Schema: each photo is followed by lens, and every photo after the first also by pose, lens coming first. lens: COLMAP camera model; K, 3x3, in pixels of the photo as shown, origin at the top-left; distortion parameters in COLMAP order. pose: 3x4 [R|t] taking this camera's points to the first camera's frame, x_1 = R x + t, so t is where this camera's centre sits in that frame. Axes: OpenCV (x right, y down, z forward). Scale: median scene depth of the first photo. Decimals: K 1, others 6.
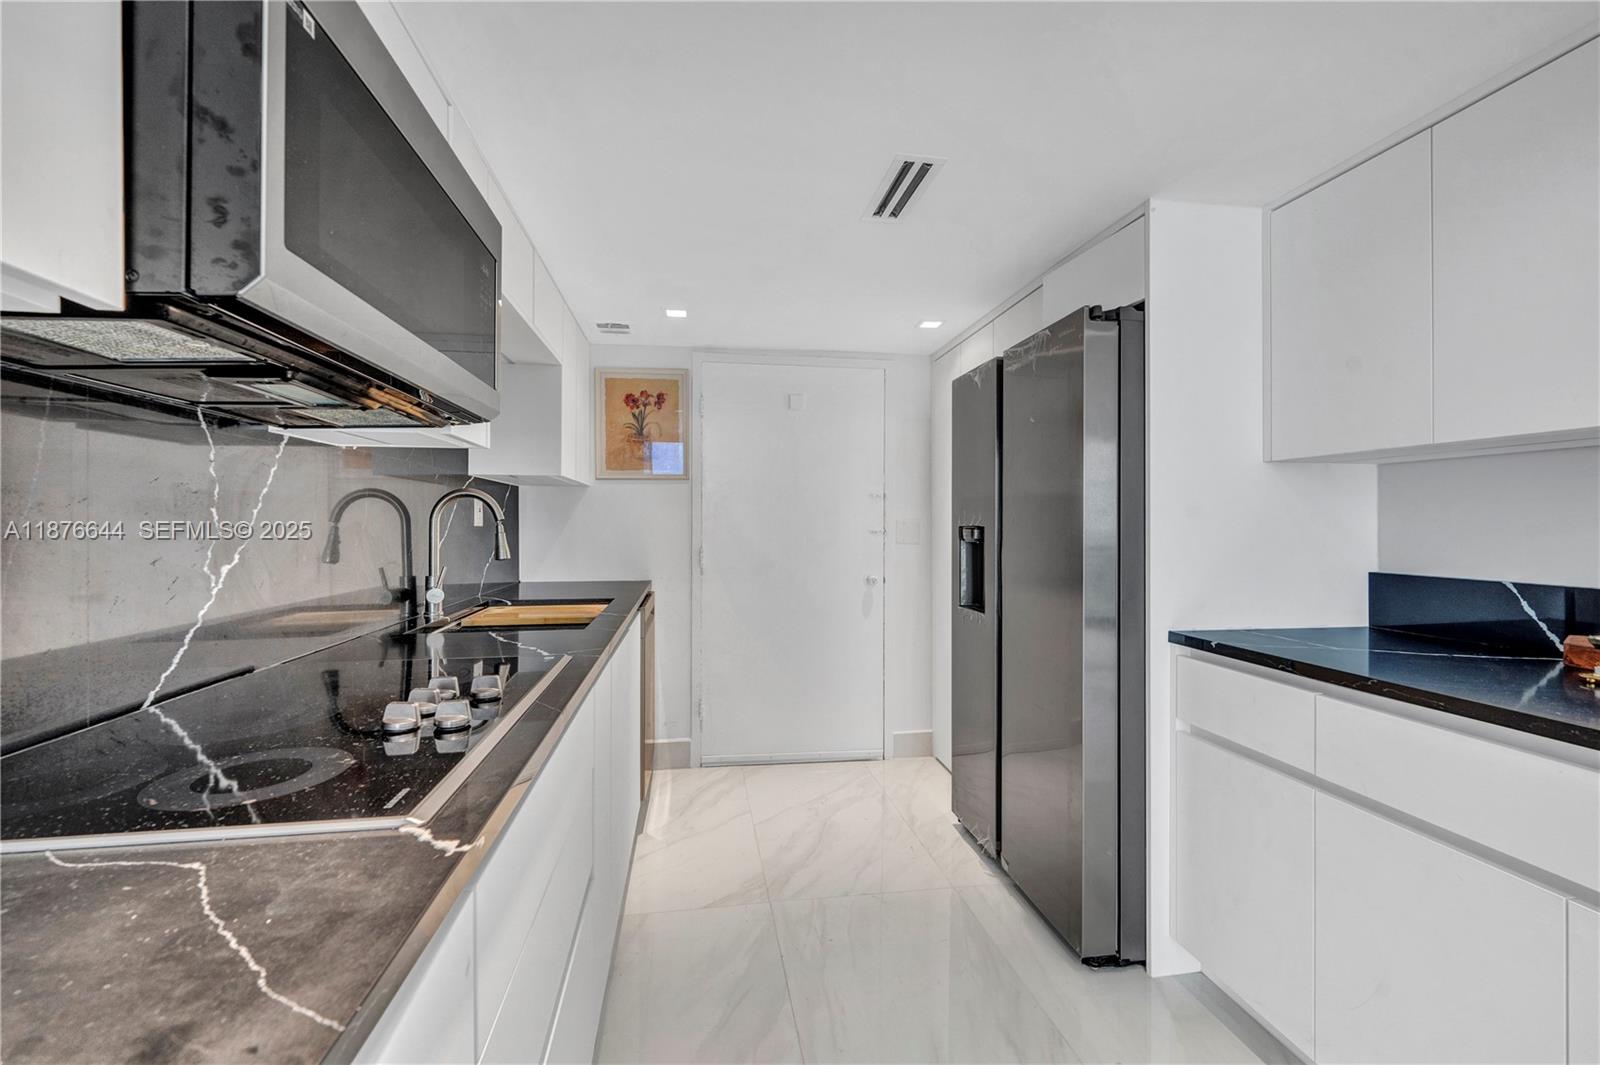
lens RADIAL K [[659.2, 0, 809.4], [0, 659.2, 520.5], [0, 0, 1]] dist [-0.003589, -0.000628]
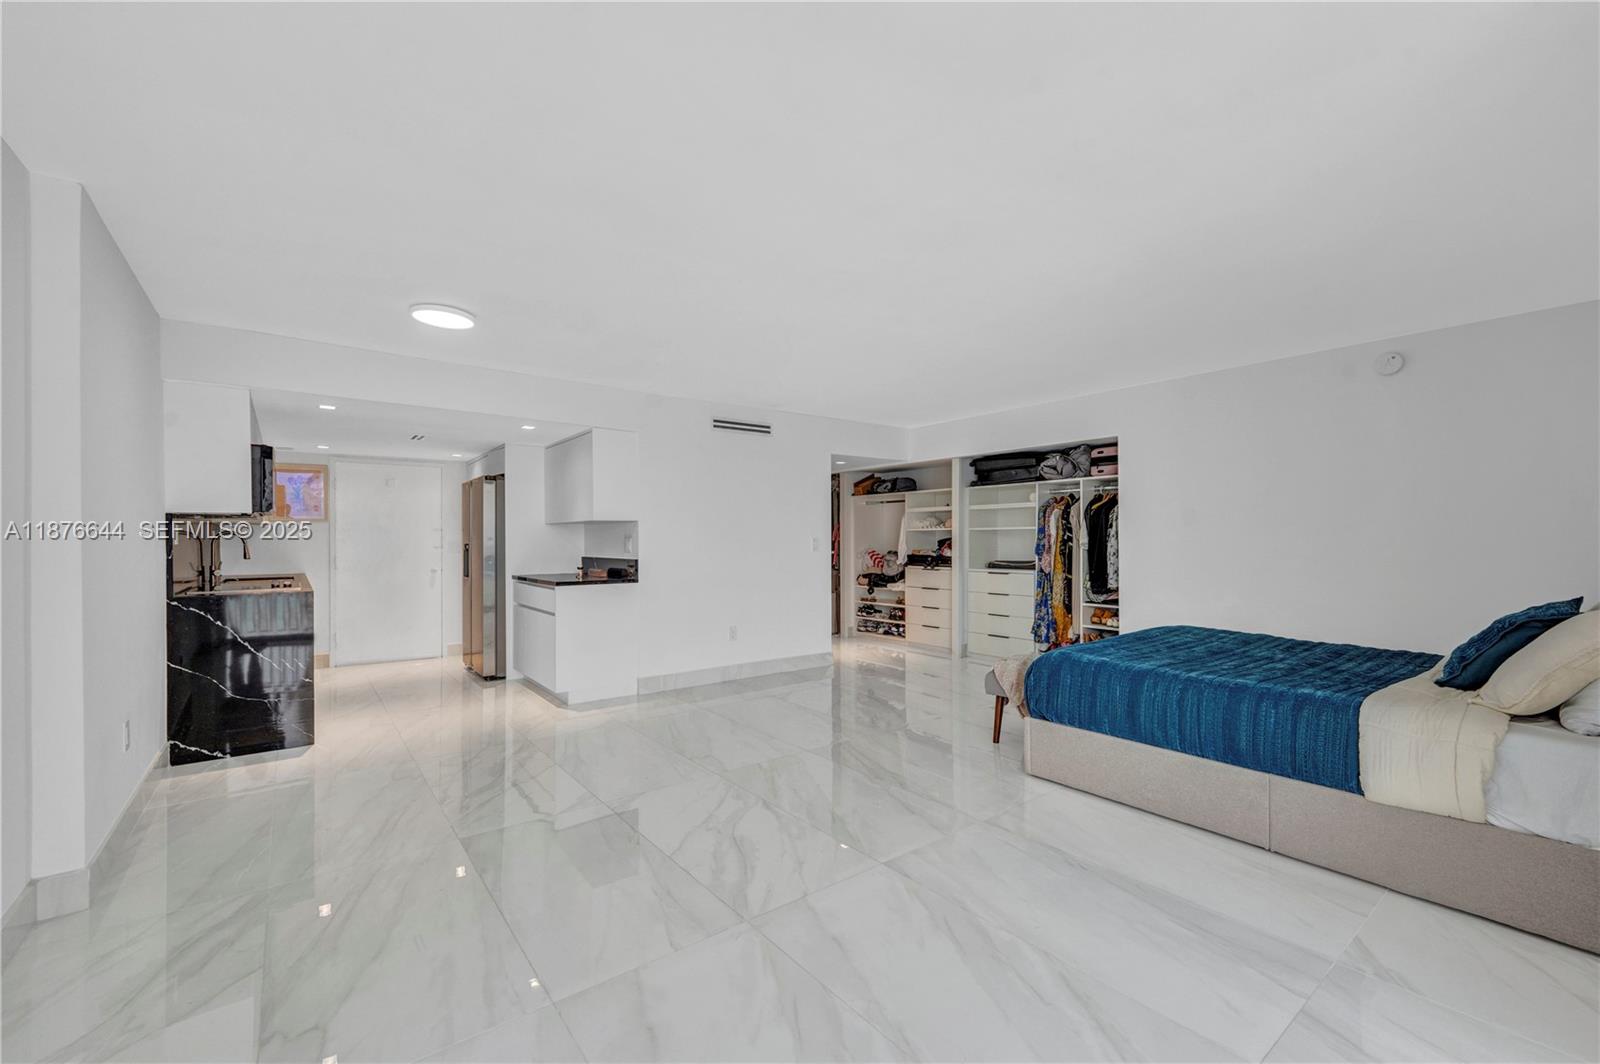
lens RADIAL K [[659.2, 0, 794.5], [0, 659.2, 541.8], [0, 0, 1]] dist [-0.003589, -0.000628]
pose [[0.890770, -0.005271, 0.454423, 0.298804], [0.002939, 0.999979, 0.005839, -0.013192], [-0.454444, -0.003866, 0.890767, -2.477549]]
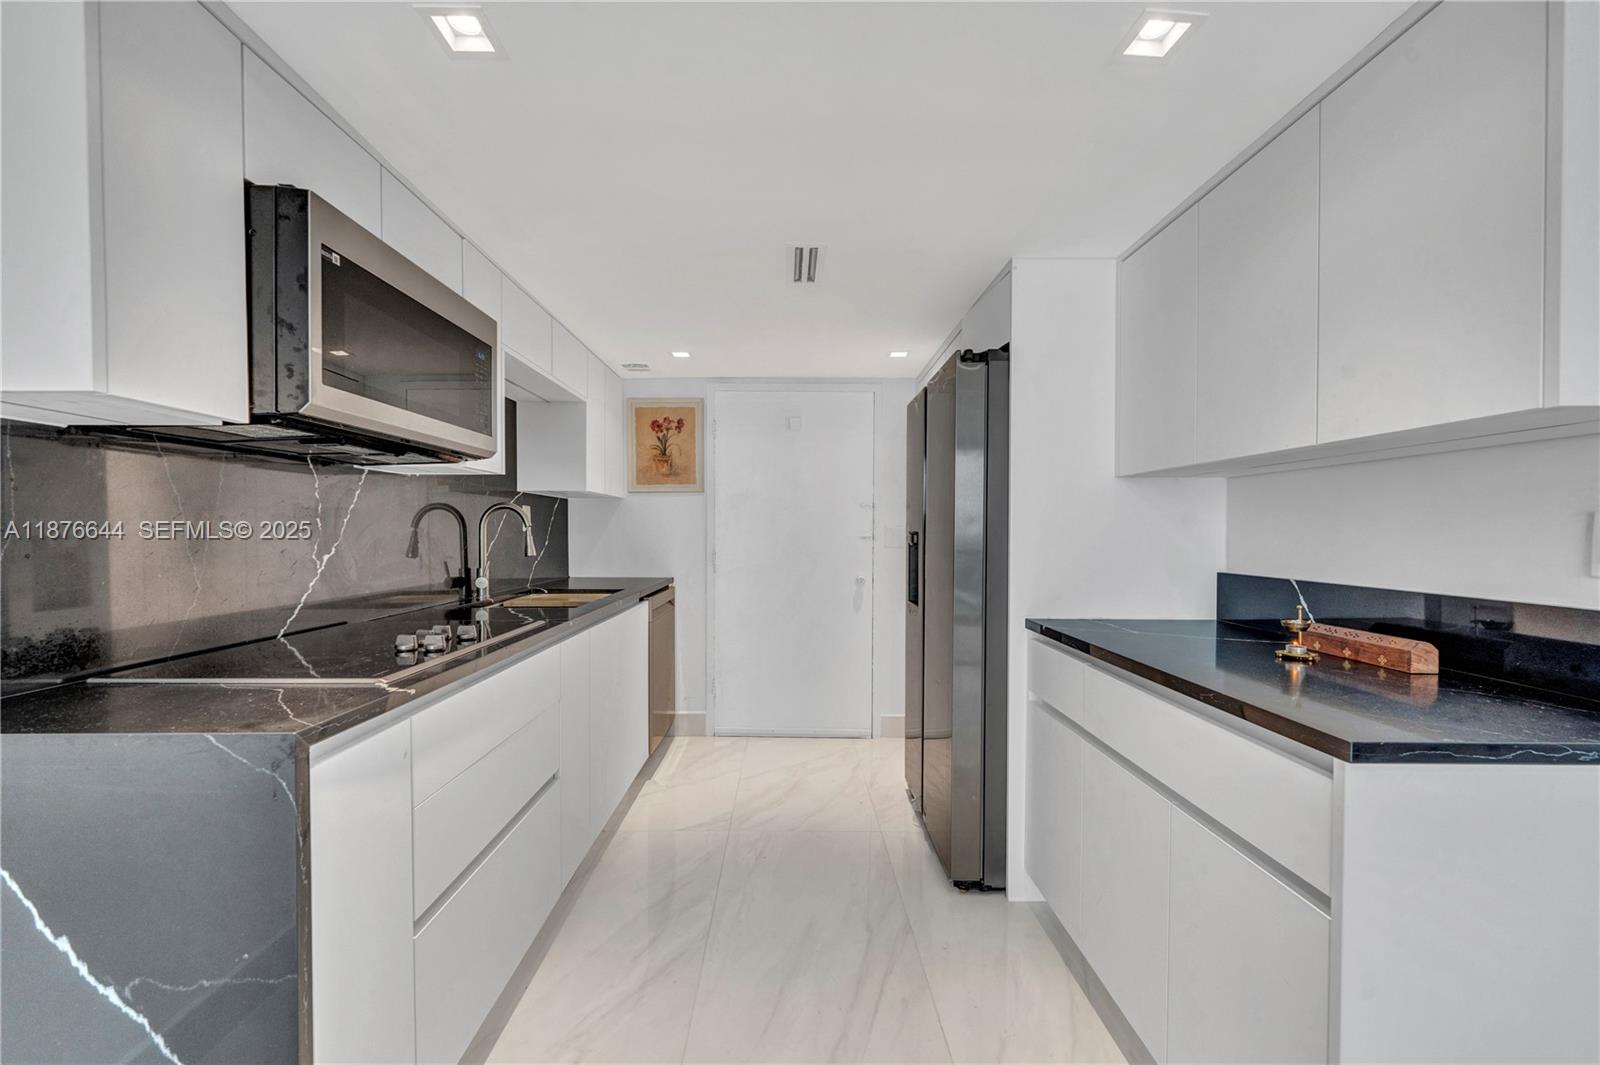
lens RADIAL K [[659.2, 0, 800.3], [0, 659.2, 540.2], [0, 0, 1]] dist [-0.003589, -0.000628]
pose [[0.987451, 0.003998, -0.157872, 0.314766], [-0.001014, 0.999819, 0.018977, 0.001744], [0.157920, -0.018579, 0.987277, -0.244633]]
